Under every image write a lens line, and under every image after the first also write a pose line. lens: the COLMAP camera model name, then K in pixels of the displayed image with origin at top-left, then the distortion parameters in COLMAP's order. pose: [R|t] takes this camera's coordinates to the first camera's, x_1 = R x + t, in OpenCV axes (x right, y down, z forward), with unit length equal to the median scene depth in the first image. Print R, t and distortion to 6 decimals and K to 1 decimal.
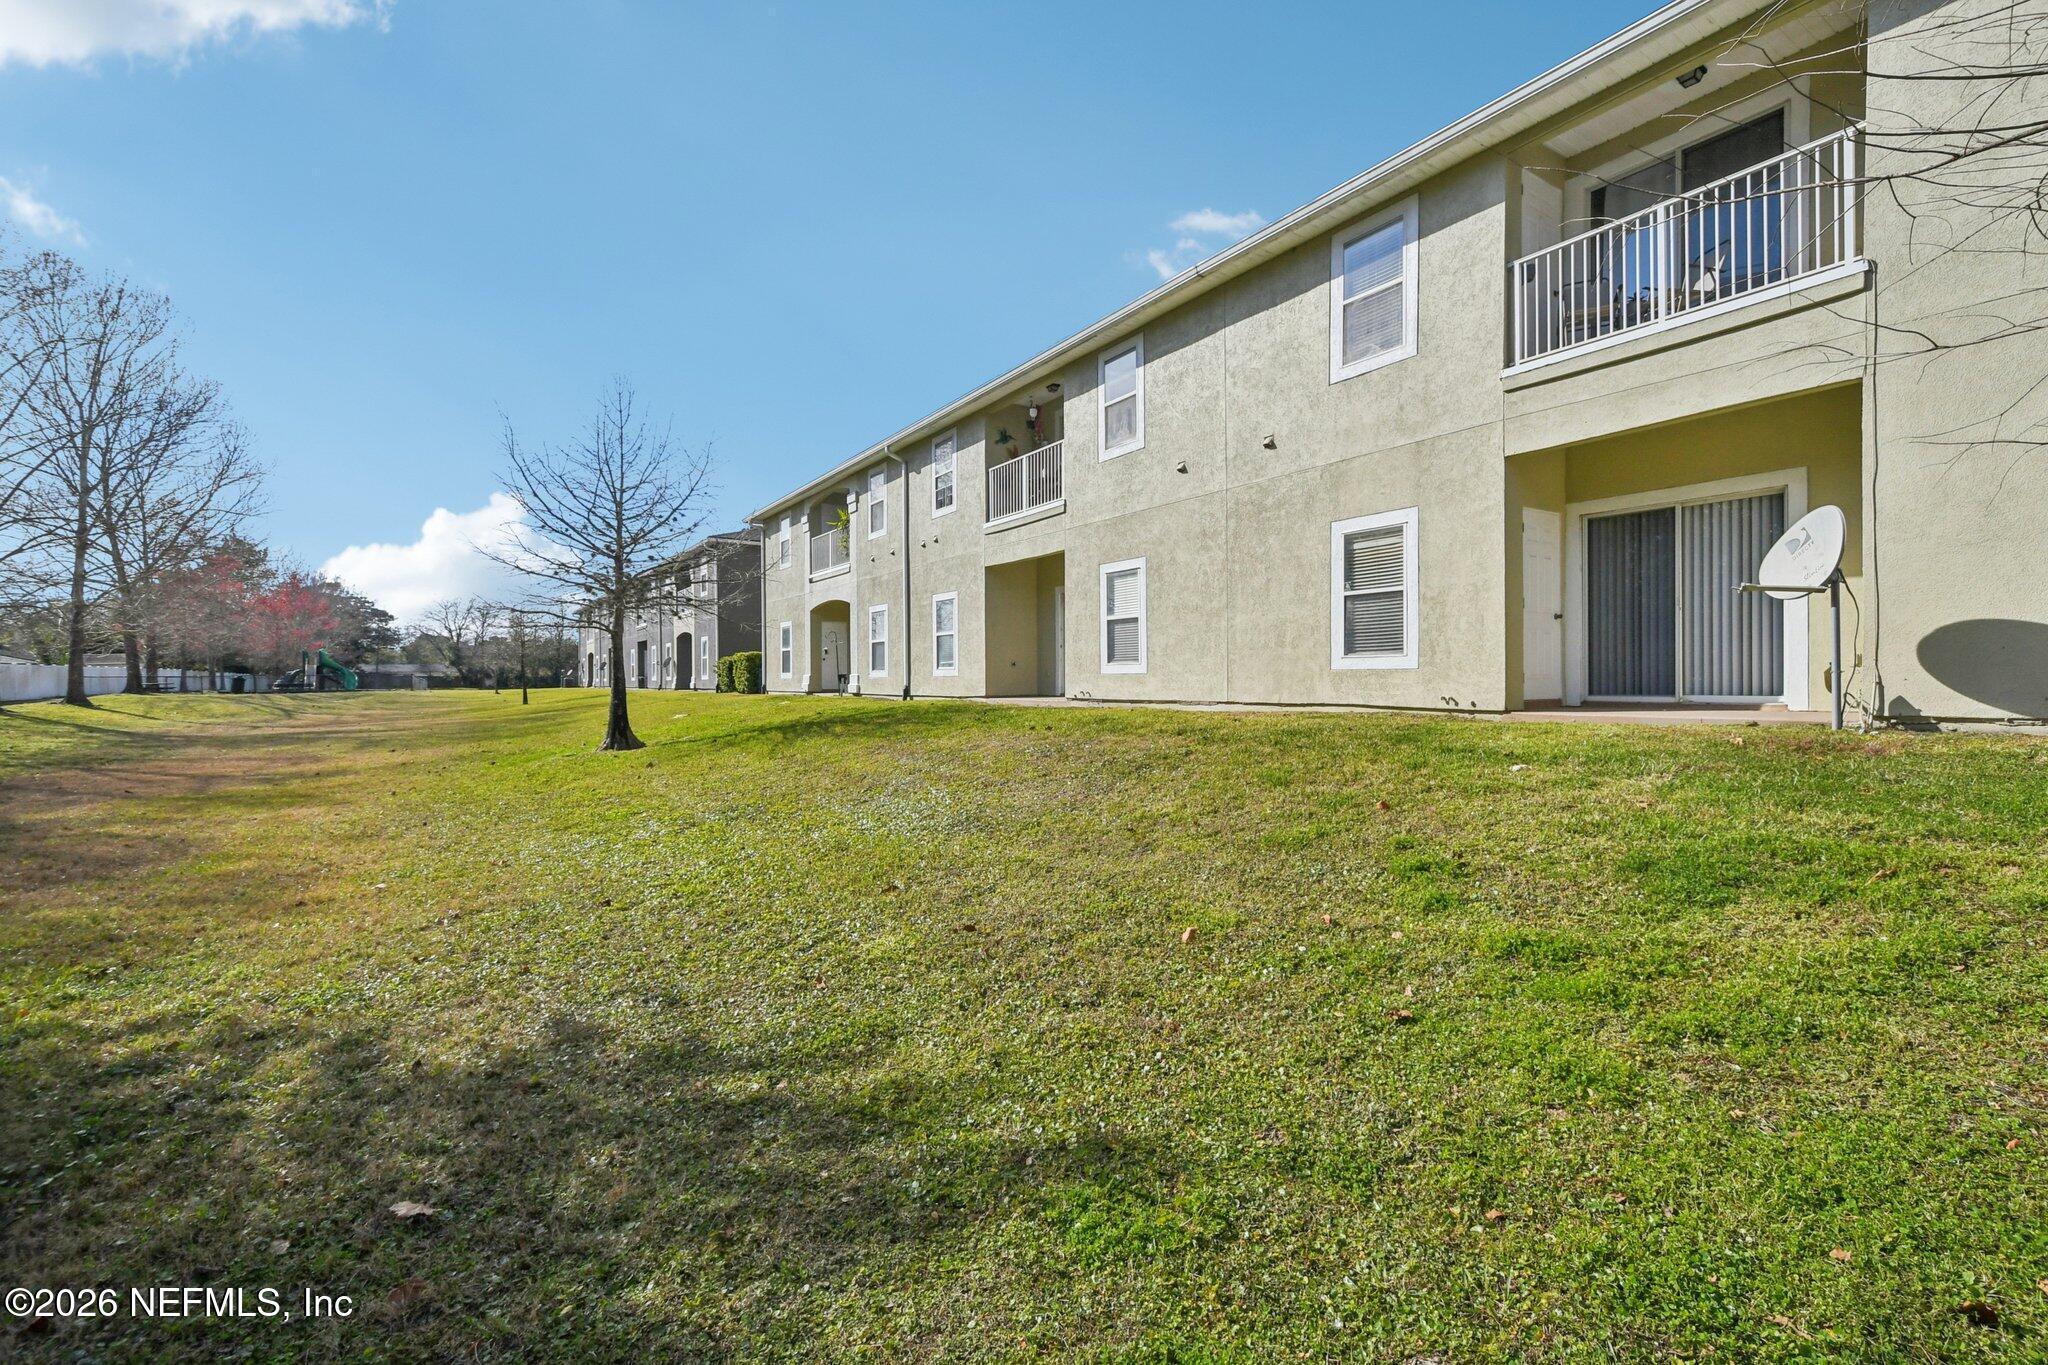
lens RADIAL K [[912.2, 0, 1019.3], [0, 912.2, 683.5], [0, 0, 1]] dist [0.009880, 0.000123]
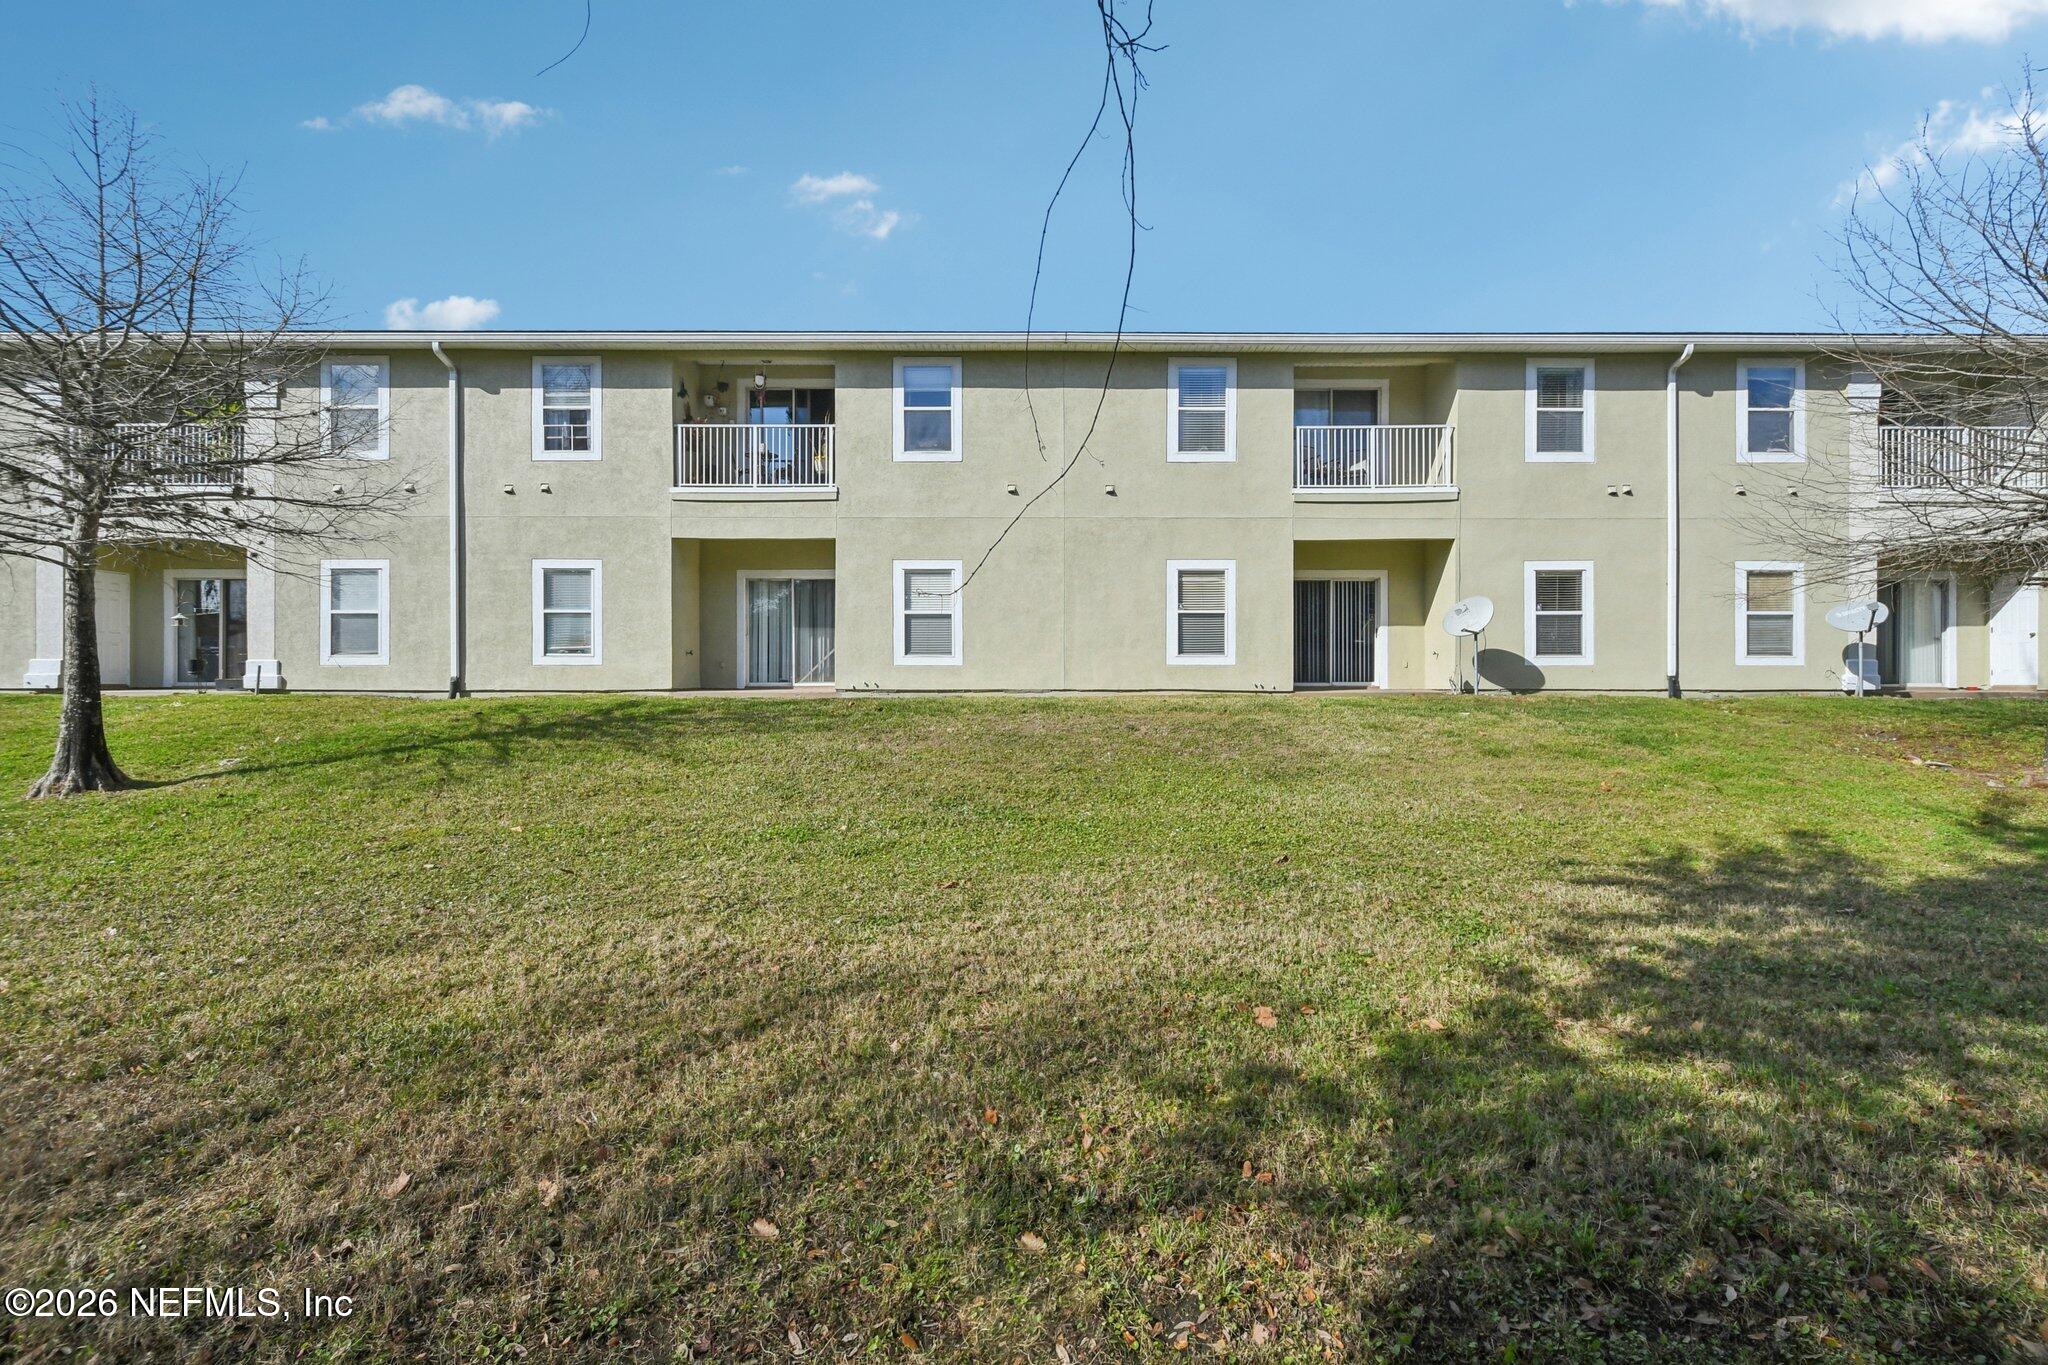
lens RADIAL K [[912.2, 0, 1027.6], [0, 912.2, 670.7], [0, 0, 1]] dist [0.009880, 0.000123]
pose [[0.531501, 0.019152, 0.846841, -0.596970], [-0.000400, 0.999750, -0.022360, 0.015701], [-0.847057, 0.011546, 0.531376, 0.274016]]
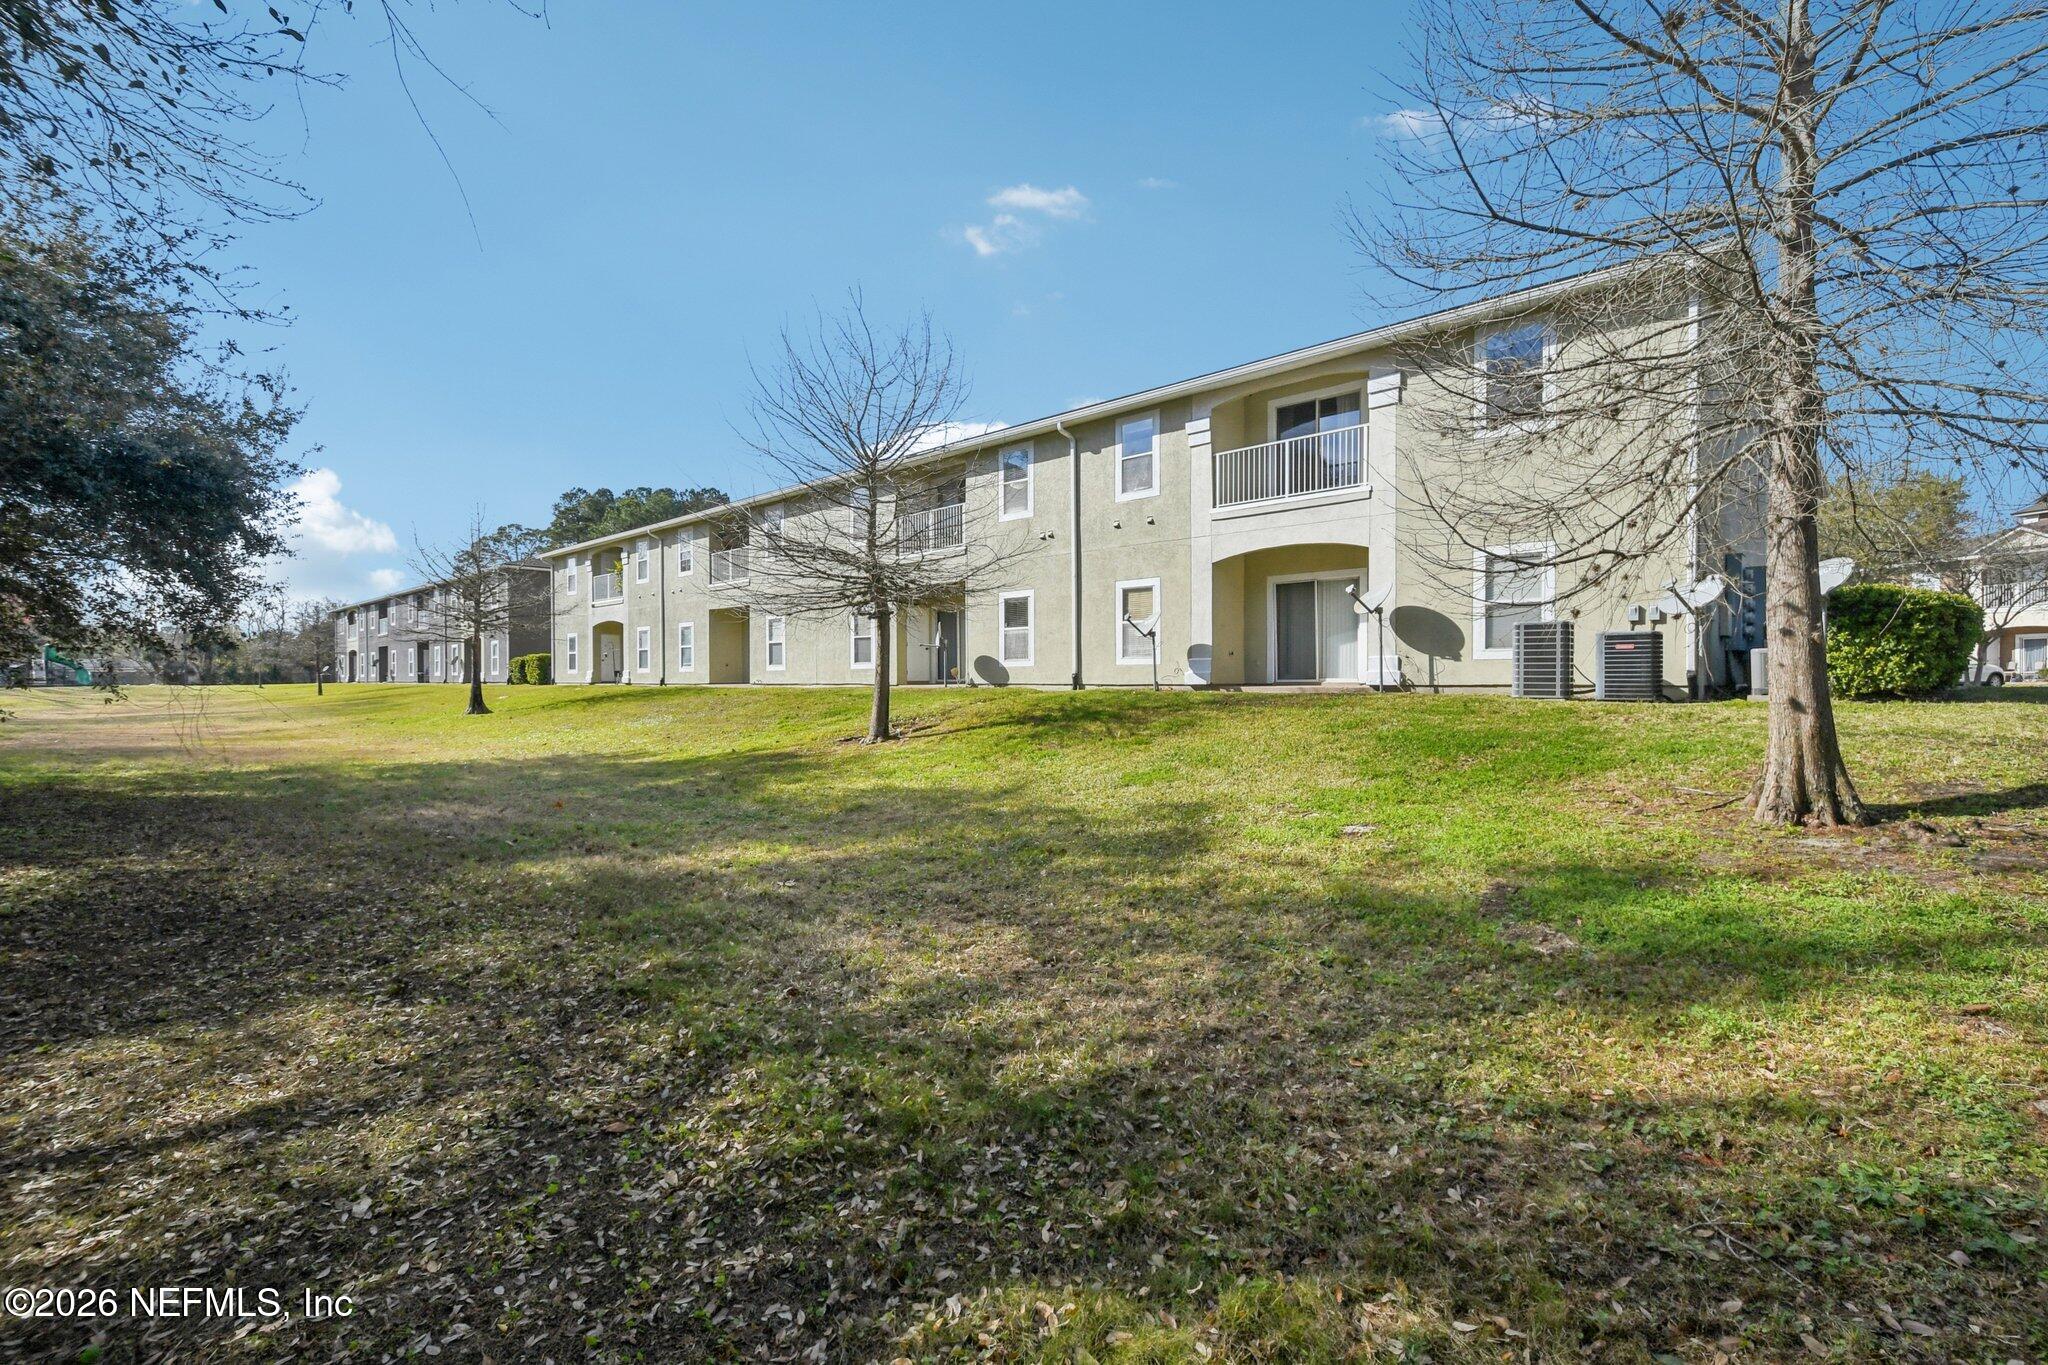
lens RADIAL K [[912.2, 0, 1031.4], [0, 912.2, 683.0], [0, 0, 1]] dist [0.009880, 0.000123]
pose [[0.969551, 0.003631, 0.244861, 0.136124], [-0.003267, 0.999993, -0.001890, 0.014534], [-0.244866, 0.001032, 0.969556, -0.863397]]
